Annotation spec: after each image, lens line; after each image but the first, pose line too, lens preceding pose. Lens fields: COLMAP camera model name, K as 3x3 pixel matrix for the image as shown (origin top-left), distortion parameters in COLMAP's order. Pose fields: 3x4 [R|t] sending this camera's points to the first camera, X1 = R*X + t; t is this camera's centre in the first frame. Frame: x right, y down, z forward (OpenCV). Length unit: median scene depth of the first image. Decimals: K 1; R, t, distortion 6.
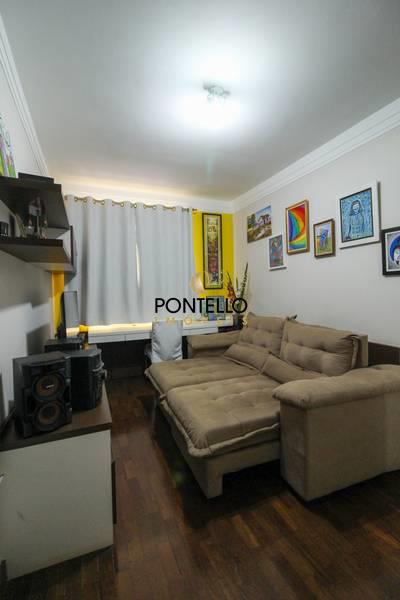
lens RADIAL K [[274.8, 0, 198.6], [0, 274.8, 296.9], [0, 0, 1]] dist [0.004642, -0.000279]
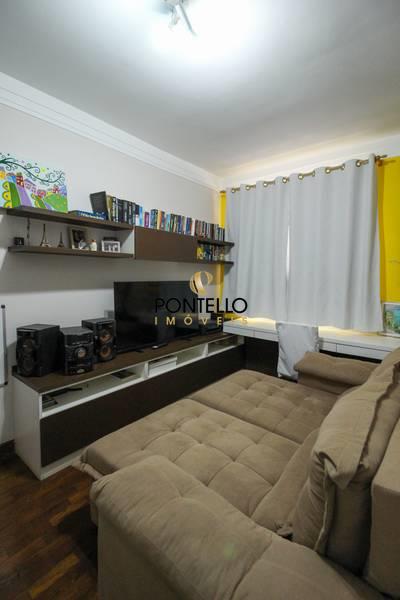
lens RADIAL K [[274.8, 0, 199.2], [0, 274.8, 297.9], [0, 0, 1]] dist [0.004642, -0.000279]
pose [[0.477831, 0.103438, -0.872341, 0.676129], [-0.054866, 0.994619, 0.087884, -0.066367], [0.876737, 0.005869, 0.480935, 0.636595]]
